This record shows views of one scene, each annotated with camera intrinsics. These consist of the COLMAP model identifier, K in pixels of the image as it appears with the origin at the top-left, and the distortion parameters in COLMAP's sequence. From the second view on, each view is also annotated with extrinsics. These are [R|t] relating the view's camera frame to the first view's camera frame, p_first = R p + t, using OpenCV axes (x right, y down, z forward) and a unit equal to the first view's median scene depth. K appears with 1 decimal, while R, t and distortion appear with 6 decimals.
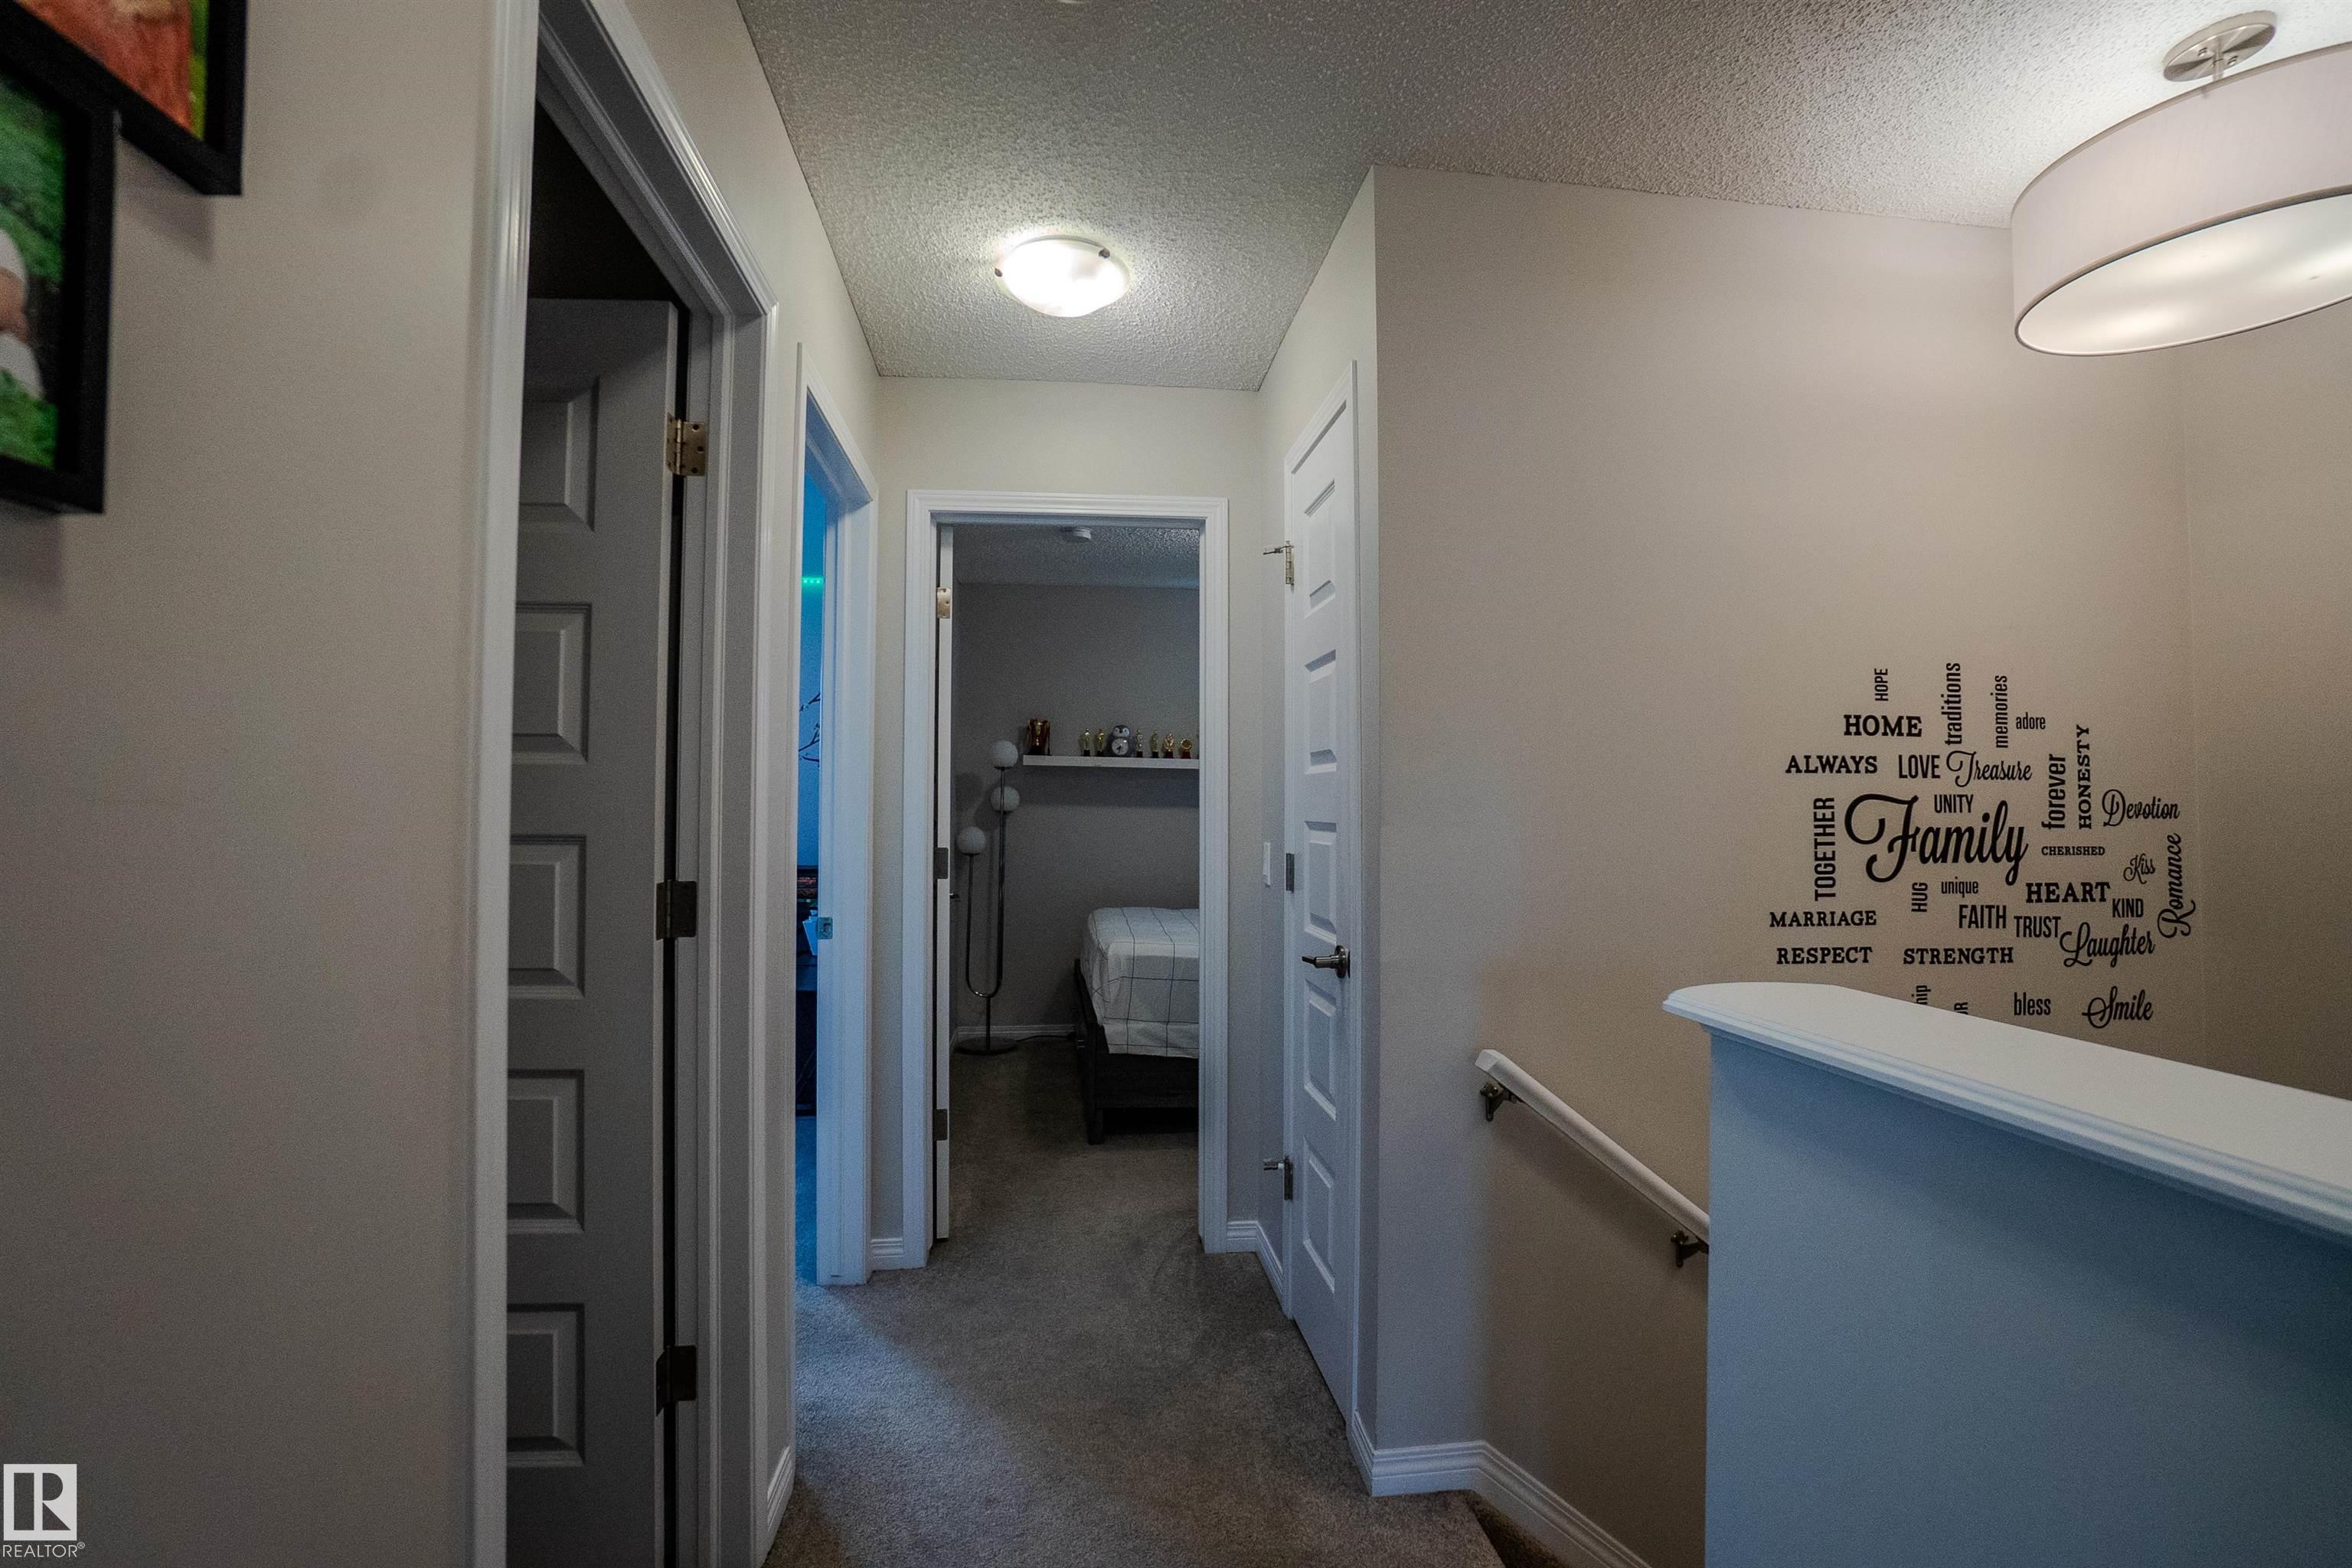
lens RADIAL K [[1035.5, 0, 1176.0], [0, 1035.5, 784.0], [0, 0, 1]] dist [-0.002356, -0.000254]
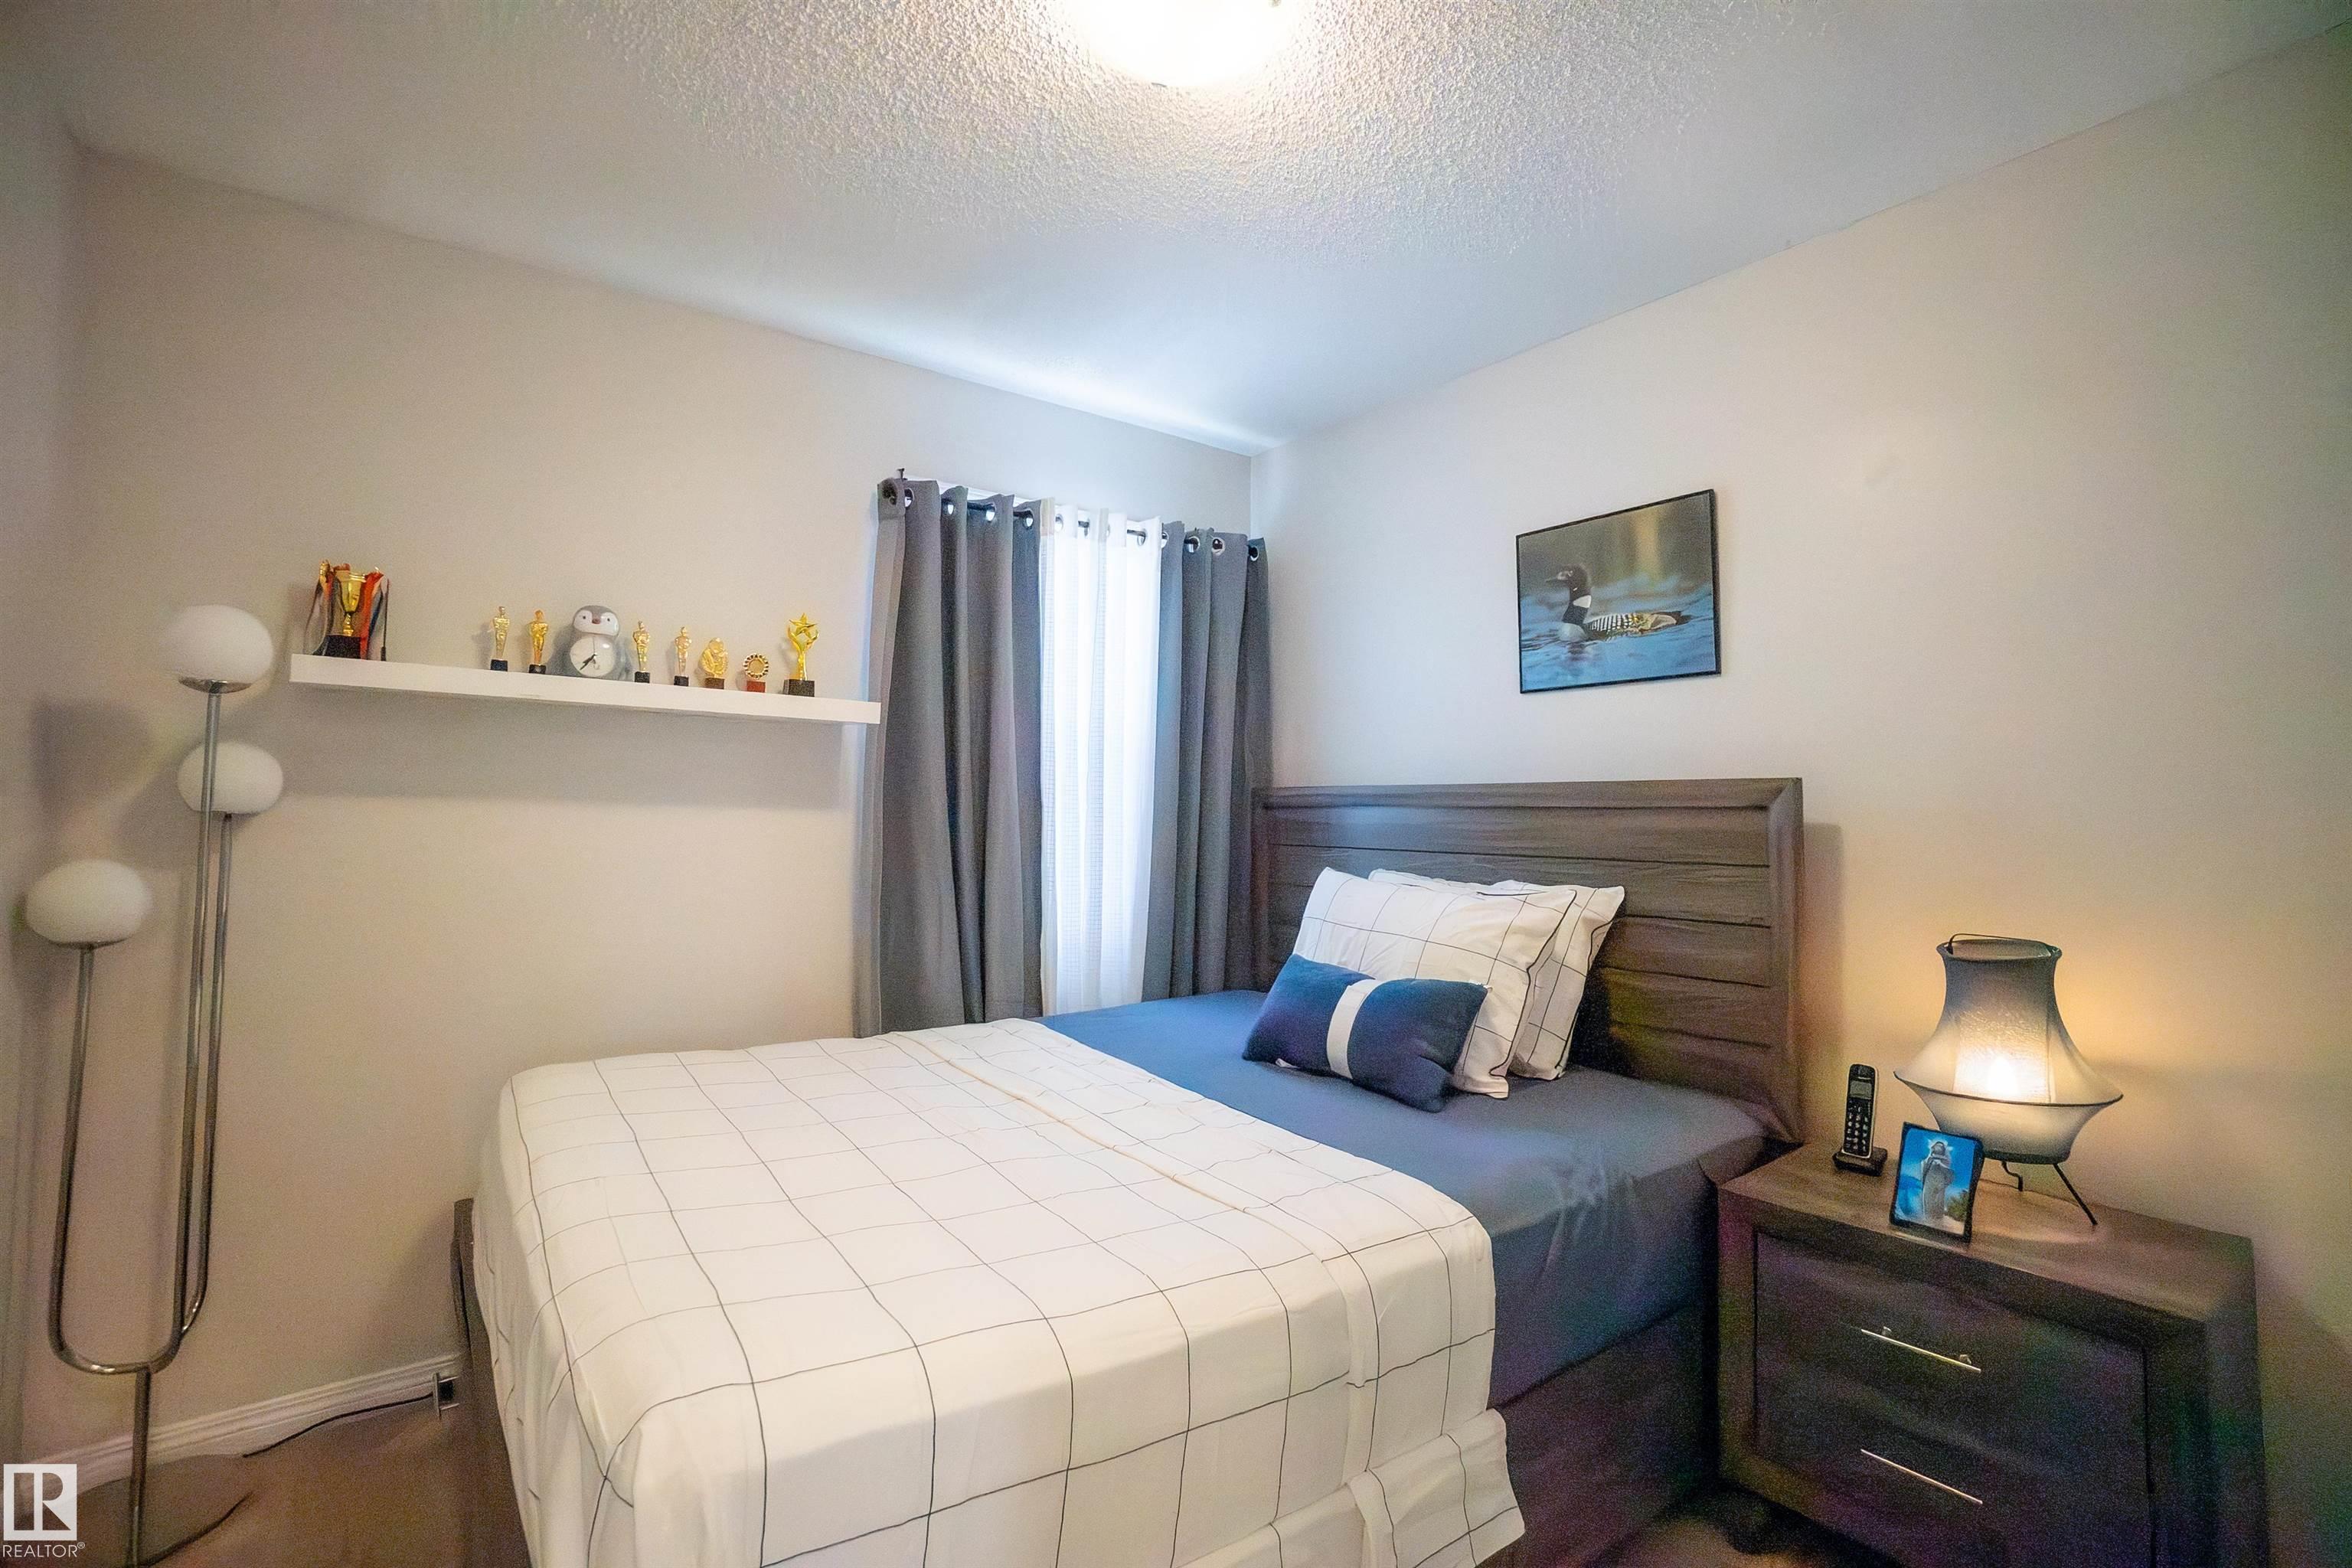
lens RADIAL K [[1084.3, 0, 1172.7], [0, 1084.3, 753.3], [0, 0, 1]] dist [-0.002375, -0.000433]
pose [[0.884146, 0.018318, 0.466852, -0.051807], [-0.009455, 0.999728, -0.021320, 0.010619], [-0.467115, 0.014435, 0.884079, 0.513450]]
